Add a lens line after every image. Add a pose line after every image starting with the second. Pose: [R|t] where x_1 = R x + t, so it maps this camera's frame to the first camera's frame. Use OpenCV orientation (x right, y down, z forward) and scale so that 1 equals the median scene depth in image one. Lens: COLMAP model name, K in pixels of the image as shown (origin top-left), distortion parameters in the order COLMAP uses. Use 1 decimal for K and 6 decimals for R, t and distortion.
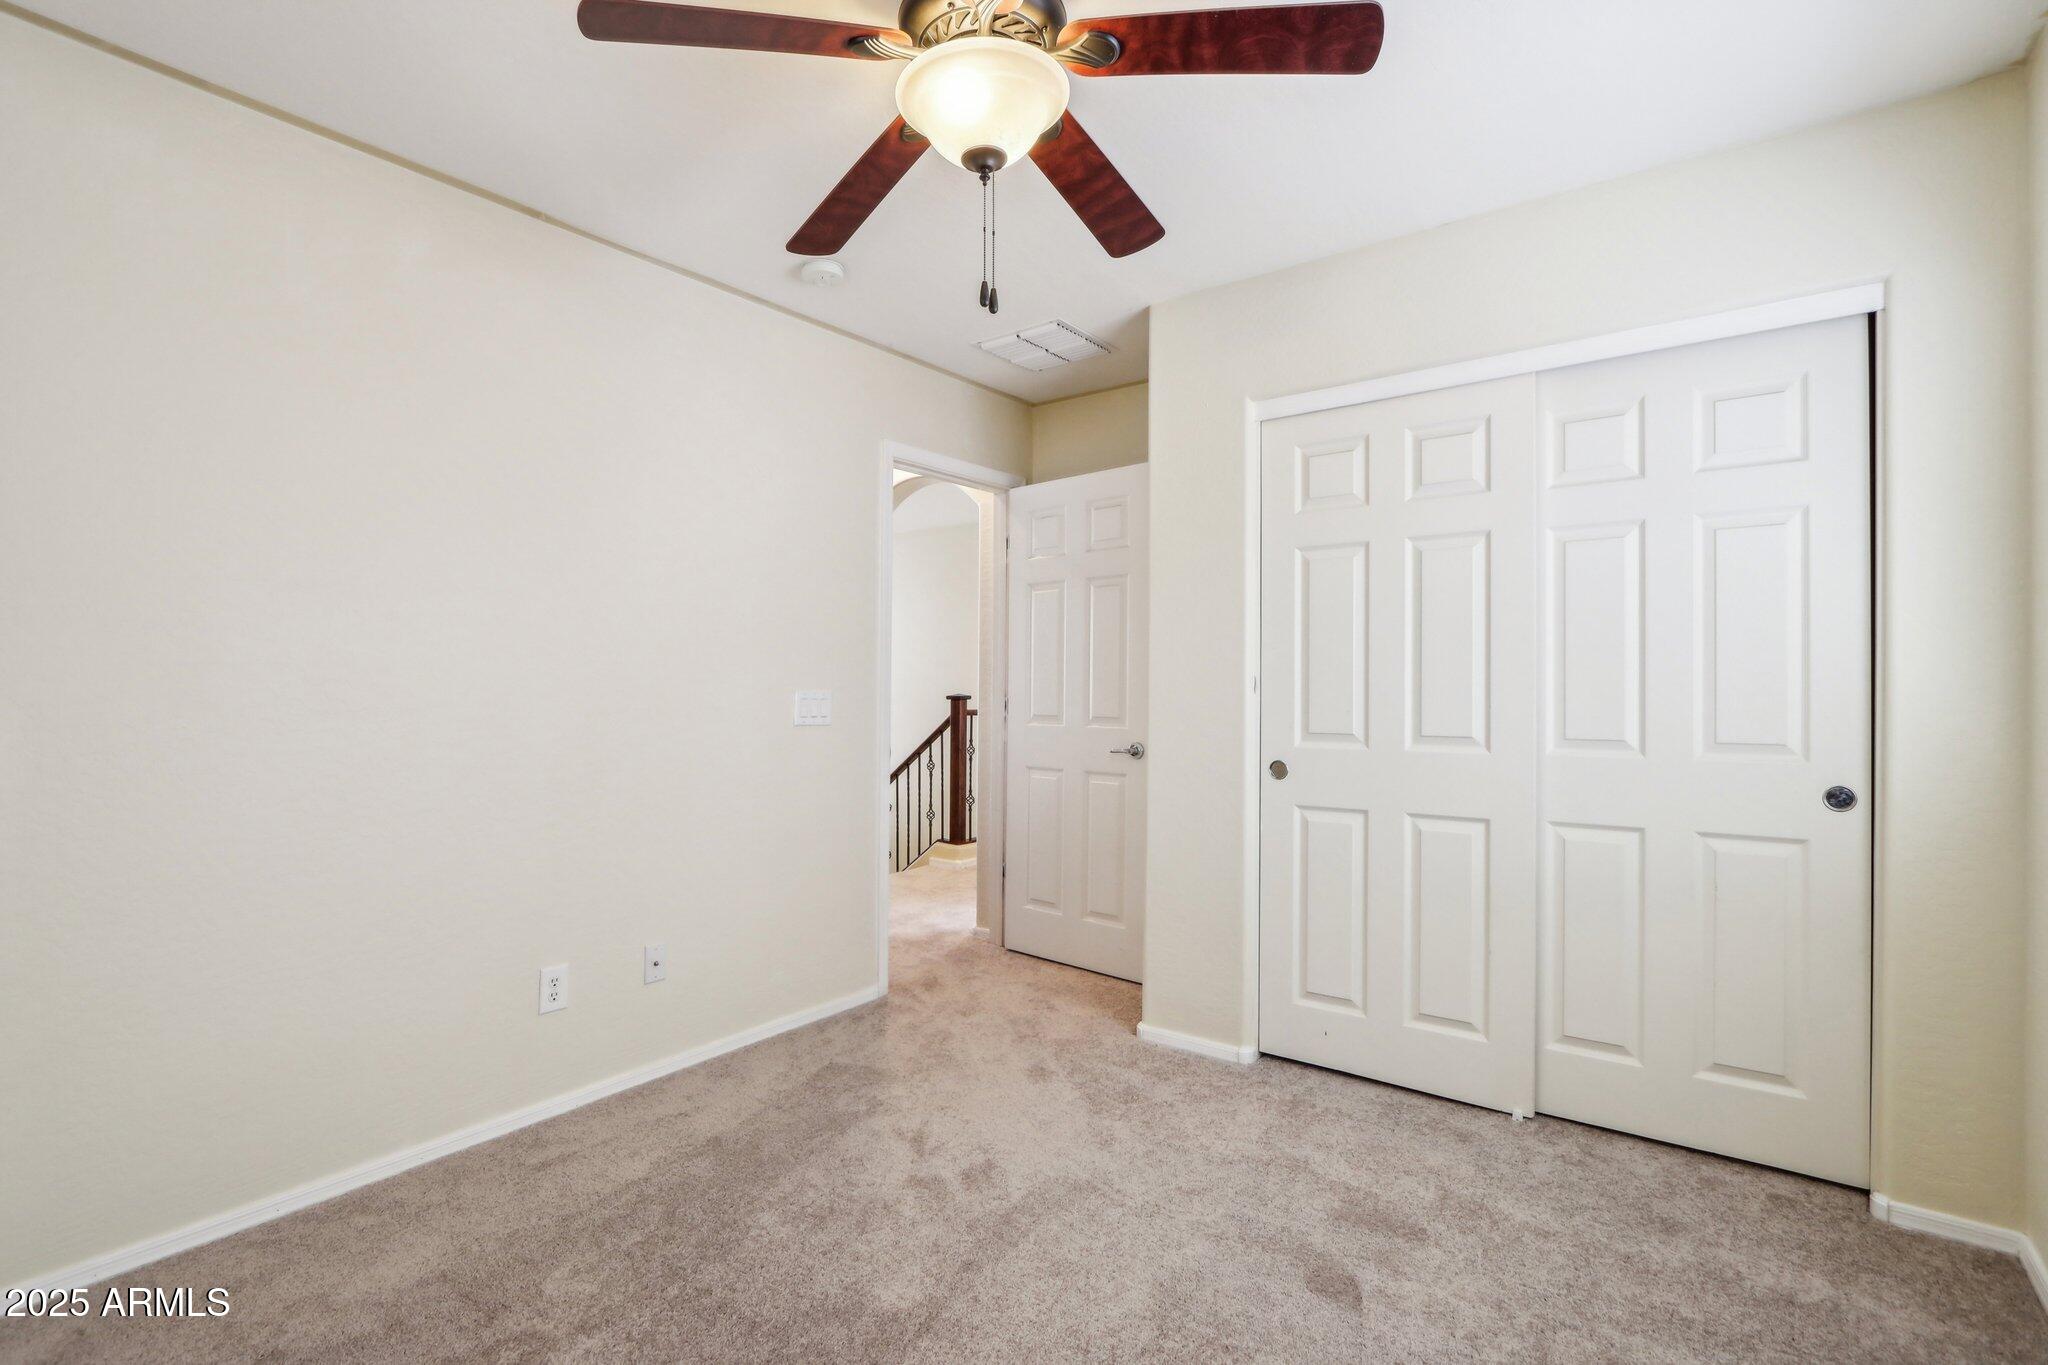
lens RADIAL K [[943.9, 0, 1017.3], [0, 943.9, 678.5], [0, 0, 1]] dist [-0.012966, 0.001719]
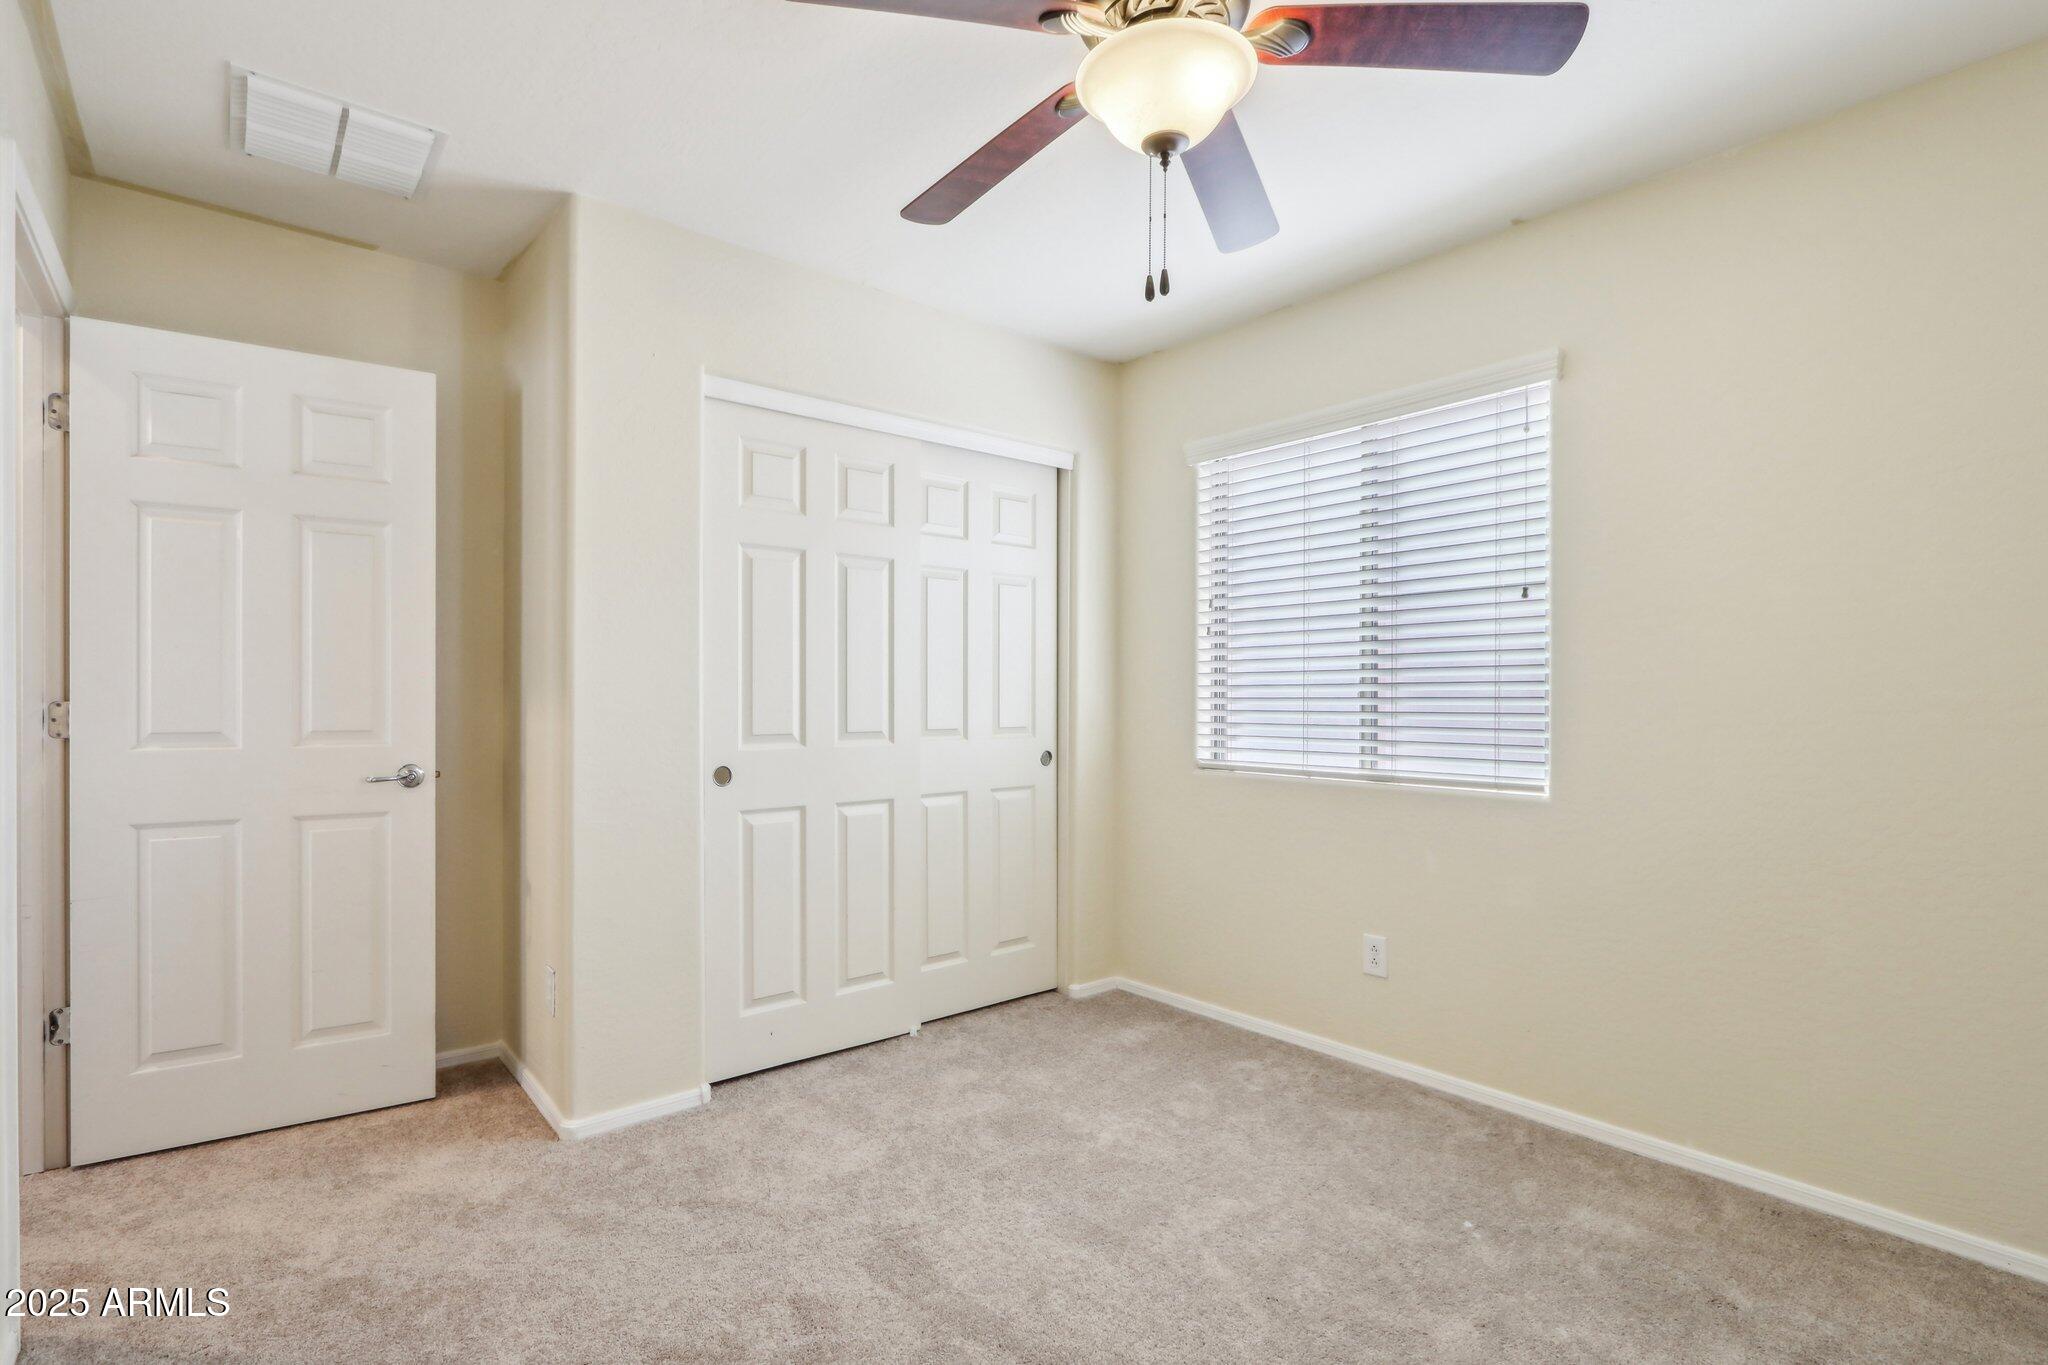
lens RADIAL K [[943.9, 0, 1017.5], [0, 943.9, 692.2], [0, 0, 1]] dist [-0.012966, 0.001719]
pose [[0.237090, -0.001698, 0.971486, -0.576482], [-0.015801, 0.999859, 0.005604, 0.003420], [-0.971359, -0.016679, 0.237029, 0.505667]]
